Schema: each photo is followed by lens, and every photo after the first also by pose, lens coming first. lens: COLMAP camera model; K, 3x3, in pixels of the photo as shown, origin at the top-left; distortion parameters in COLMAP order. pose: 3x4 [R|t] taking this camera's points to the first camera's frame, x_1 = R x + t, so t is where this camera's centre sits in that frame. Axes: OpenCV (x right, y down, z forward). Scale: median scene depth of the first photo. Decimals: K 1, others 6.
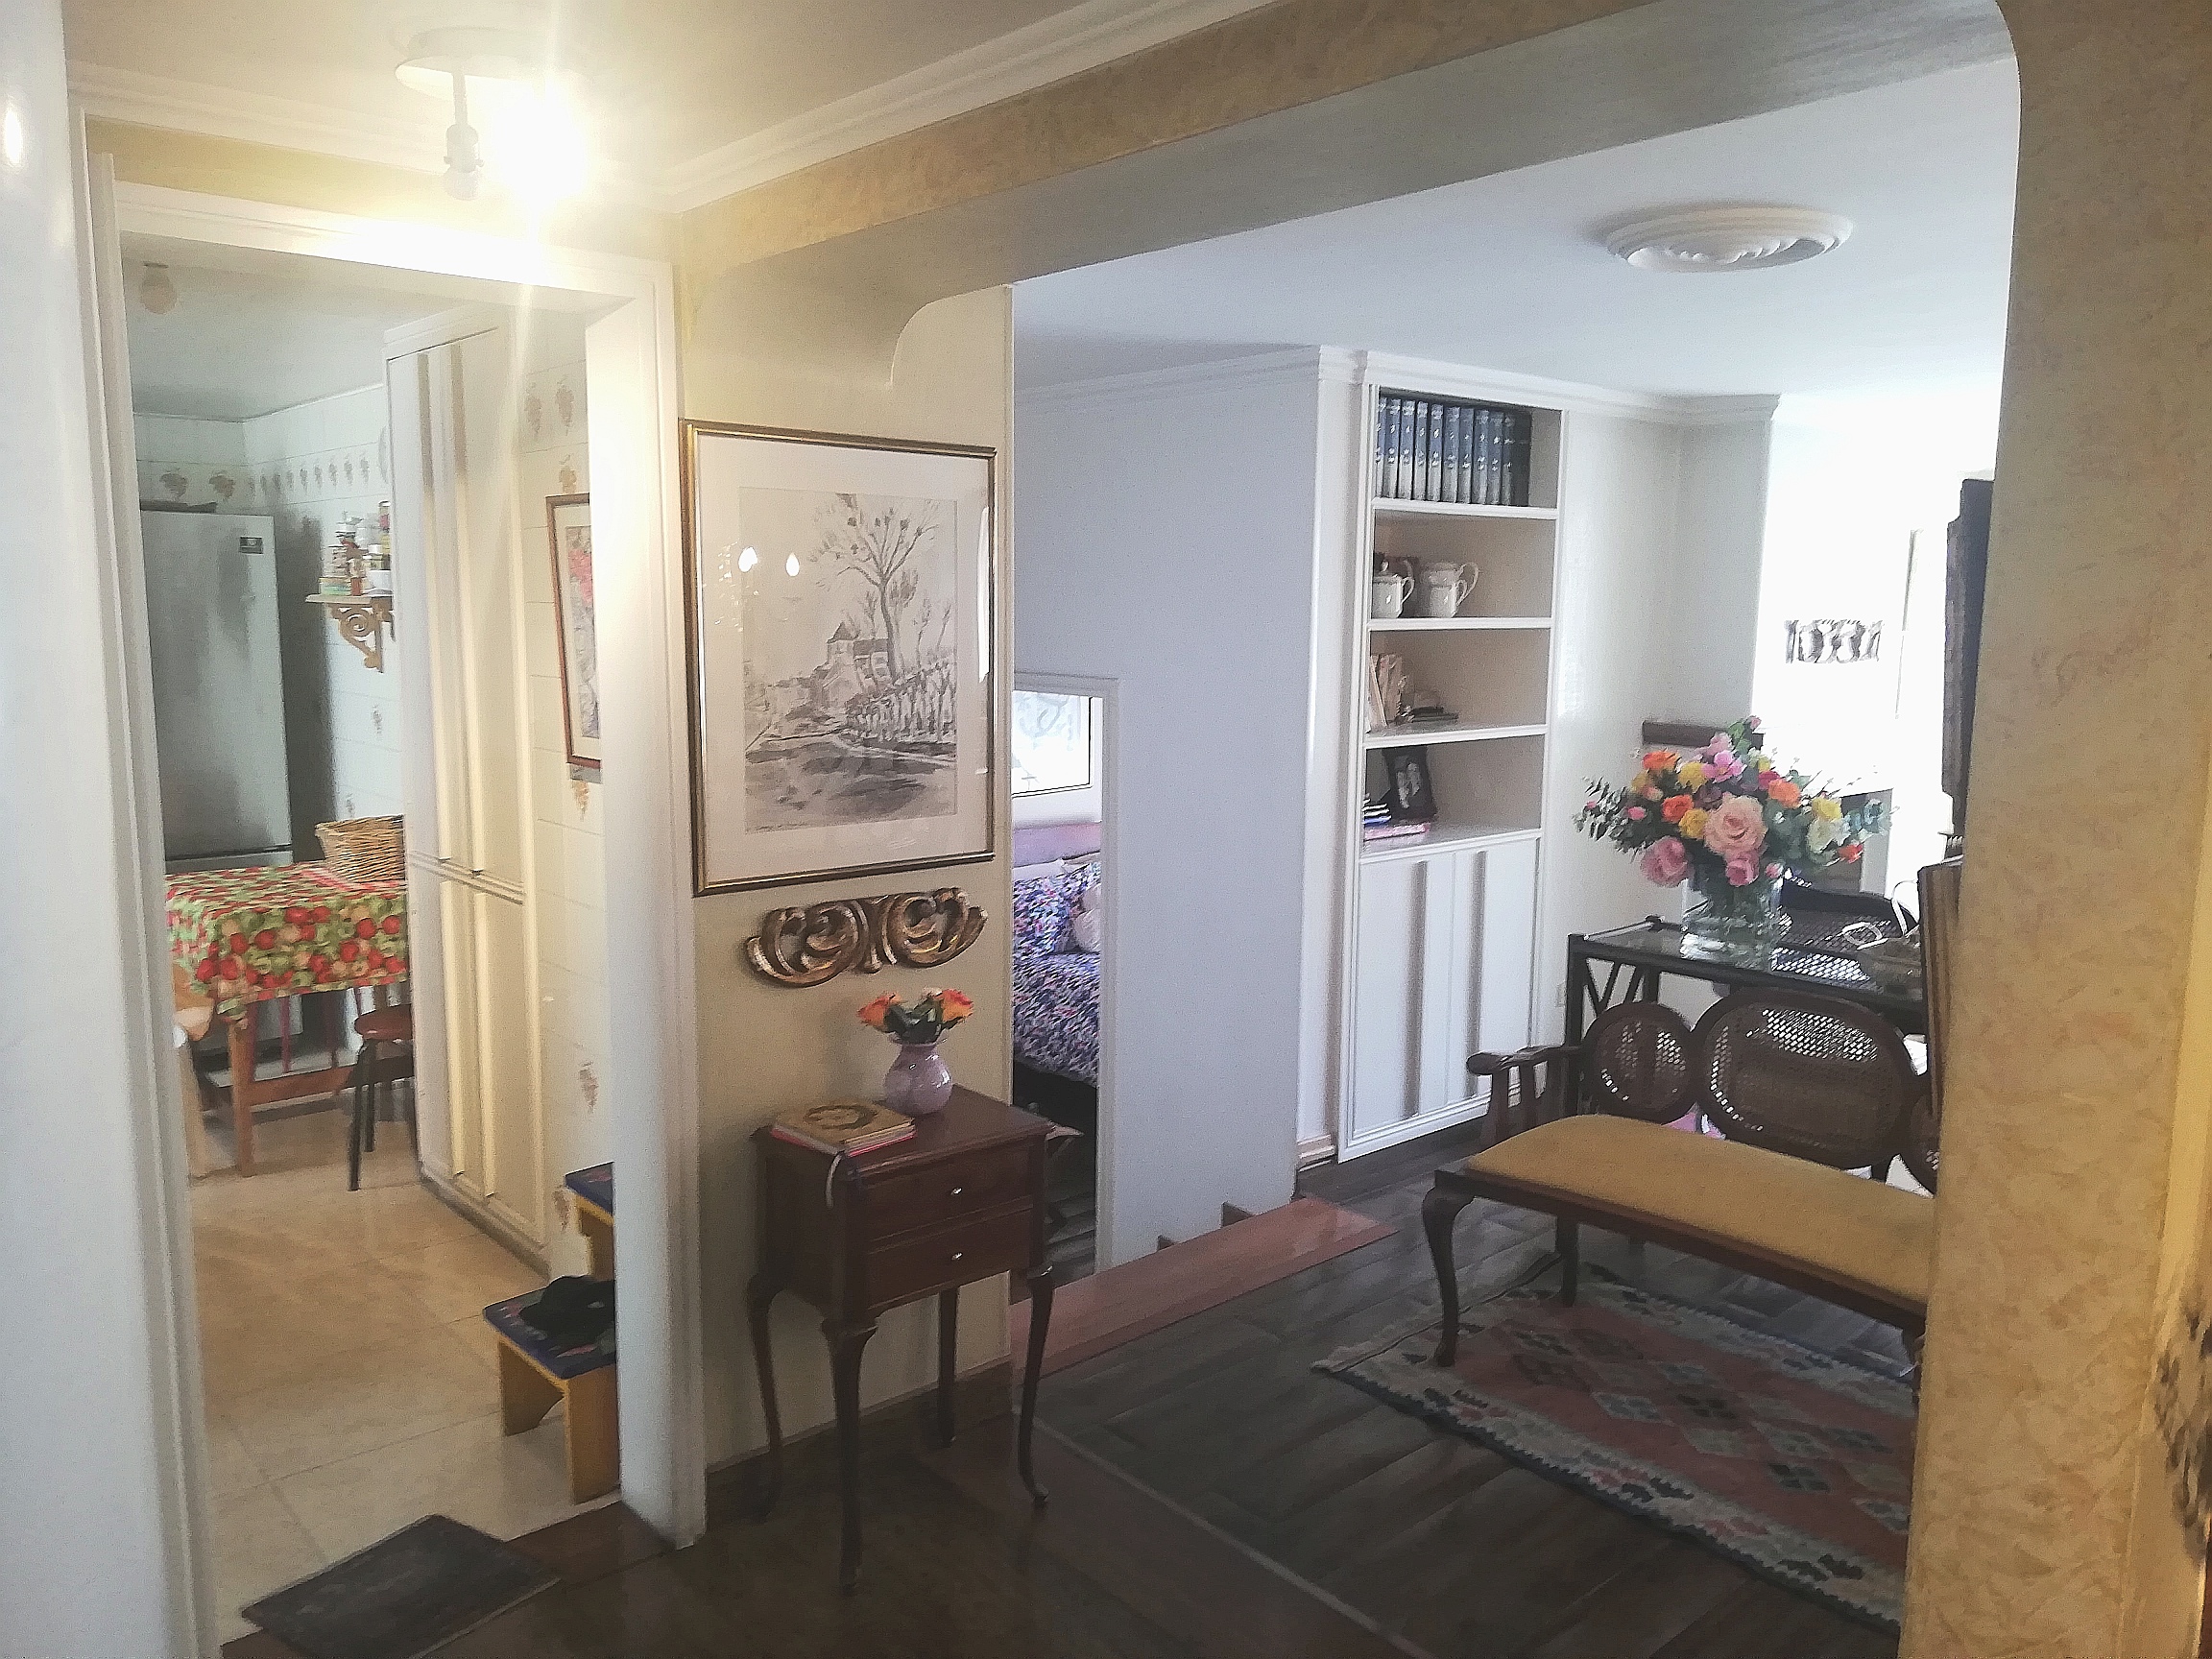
lens RADIAL K [[1671.9, 0, 1111.7], [0, 1671.9, 825.4], [0, 0, 1]] dist [0.110062, -0.144079]
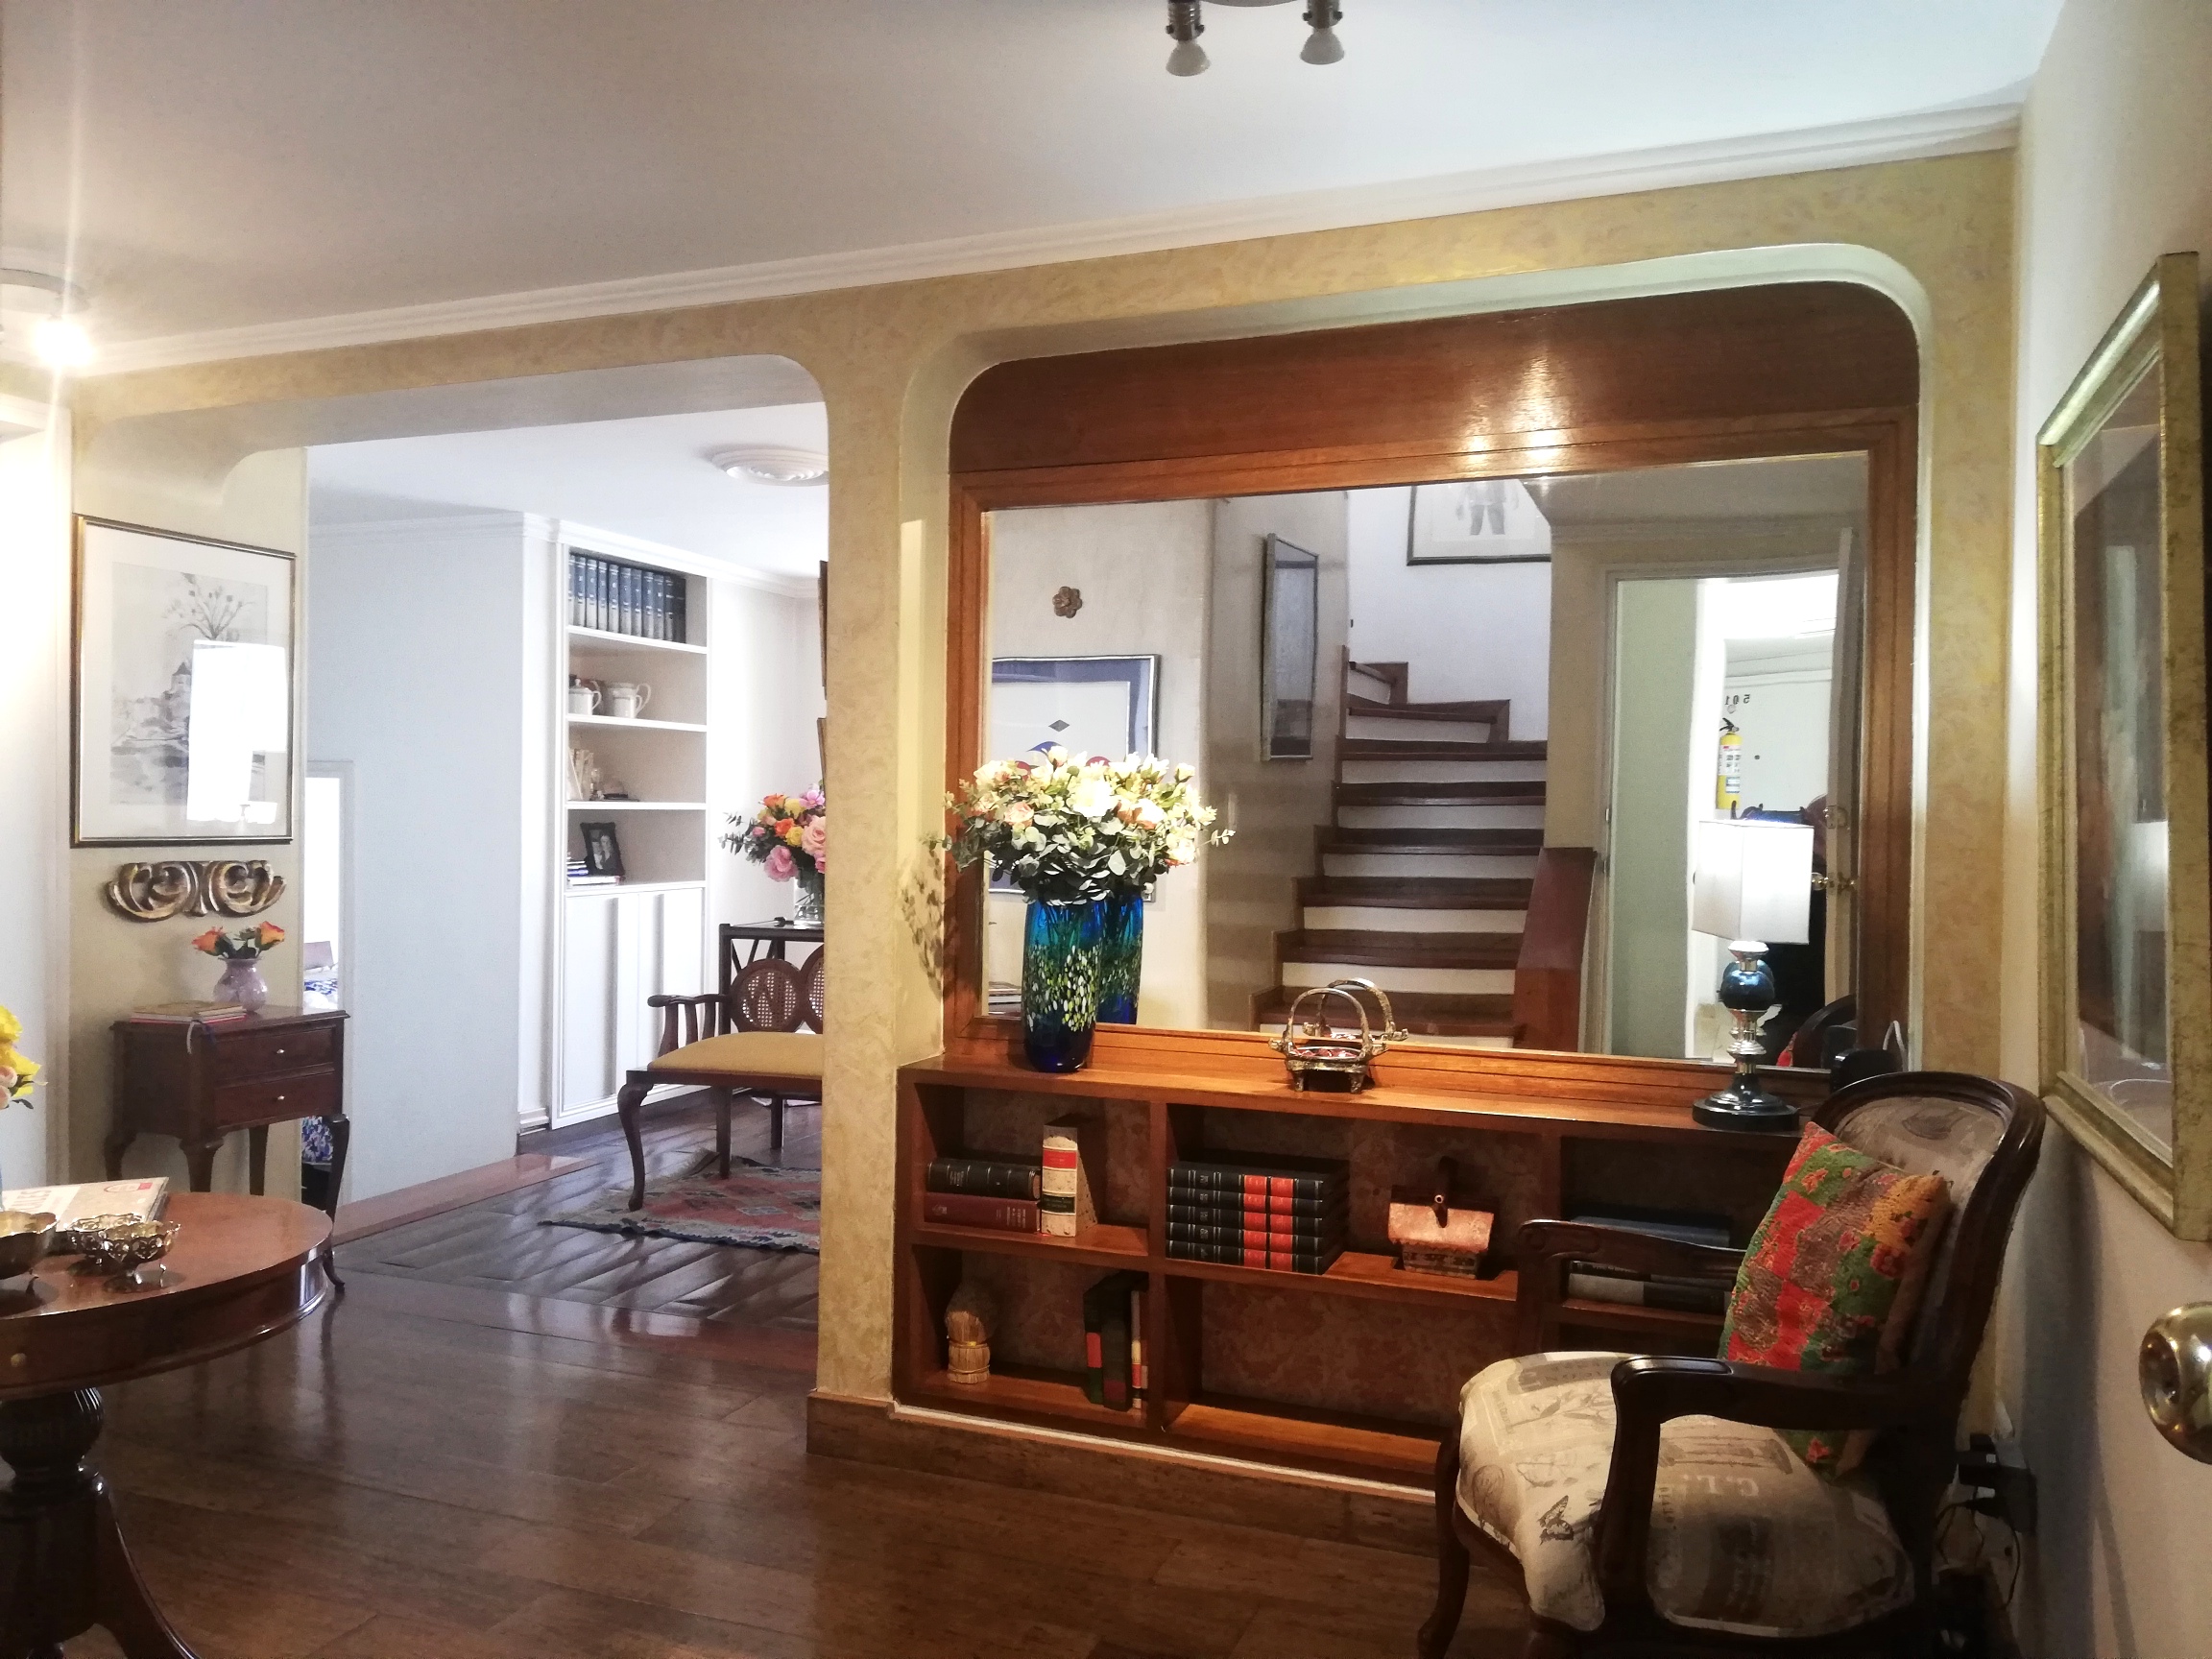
lens RADIAL K [[1671.9, 0, 1111.7], [0, 1671.9, 825.4], [0, 0, 1]] dist [0.110062, -0.144079]
pose [[0.891822, -0.005159, 0.452357, -0.082865], [0.059018, 0.992716, -0.105032, 0.156731], [-0.448520, 0.120368, 0.885631, -0.450032]]
